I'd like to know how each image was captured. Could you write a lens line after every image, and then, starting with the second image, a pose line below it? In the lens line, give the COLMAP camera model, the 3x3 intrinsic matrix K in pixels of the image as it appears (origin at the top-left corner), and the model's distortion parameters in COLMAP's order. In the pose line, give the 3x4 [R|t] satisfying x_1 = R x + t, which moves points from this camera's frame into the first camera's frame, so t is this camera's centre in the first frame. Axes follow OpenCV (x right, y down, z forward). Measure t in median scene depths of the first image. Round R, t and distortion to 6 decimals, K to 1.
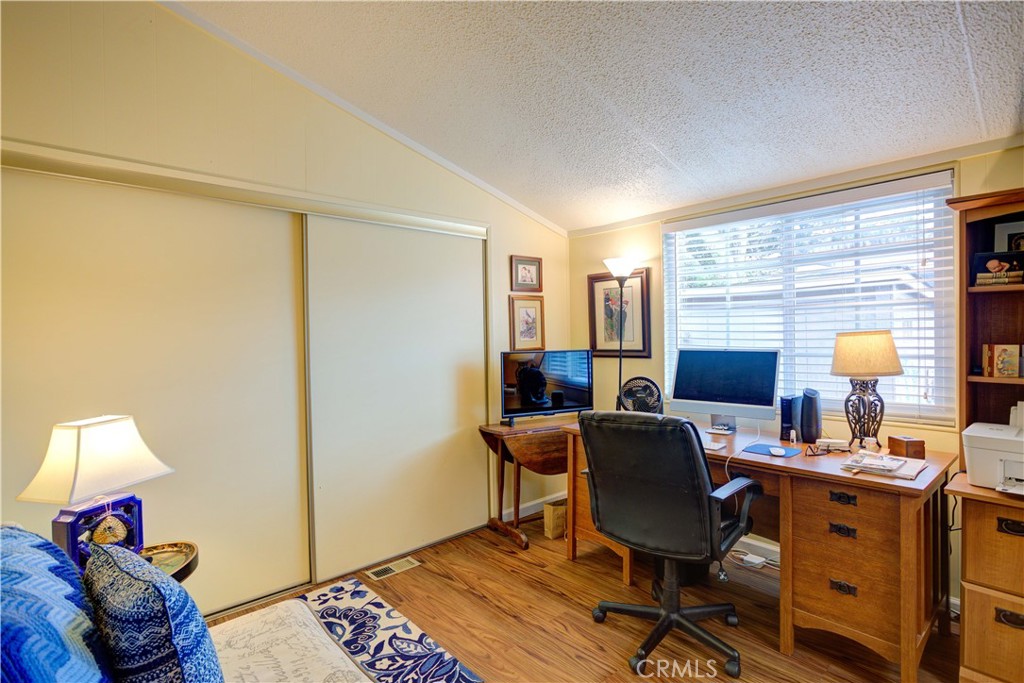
lens RADIAL K [[504.0, 0, 509.8], [0, 504.0, 339.4], [0, 0, 1]] dist [-0.009177, 0.004341]
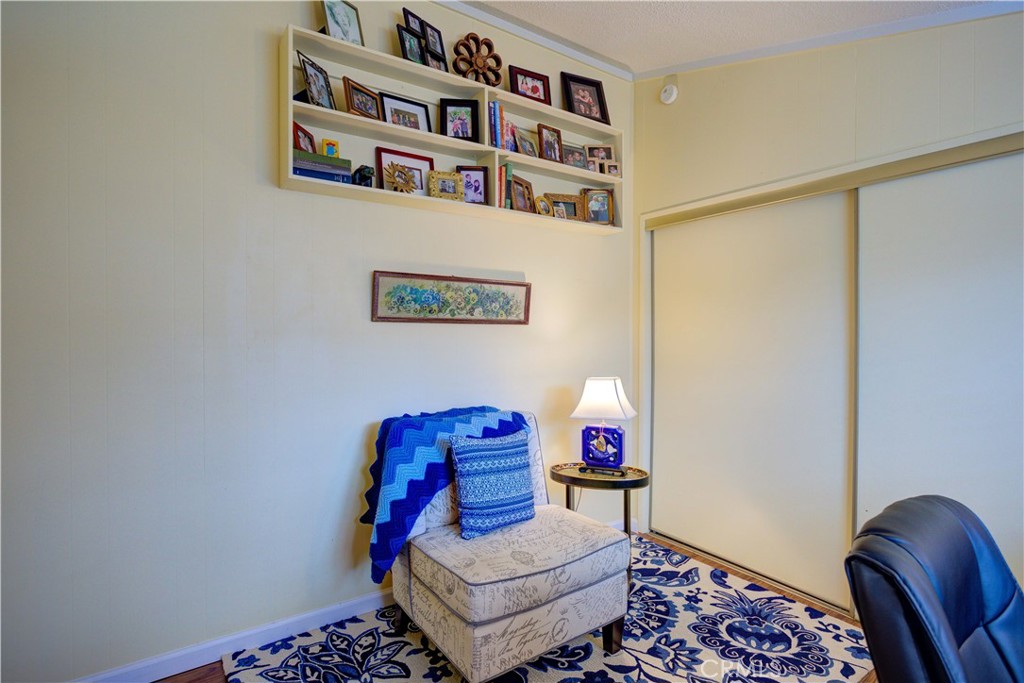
lens RADIAL K [[504.0, 0, 509.2], [0, 504.0, 342.4], [0, 0, 1]] dist [-0.009177, 0.004341]
pose [[-0.144130, 0.033383, -0.988995, 0.421606], [-0.003478, 0.999408, 0.034242, -0.008575], [0.989553, 0.008375, -0.143929, 0.427995]]
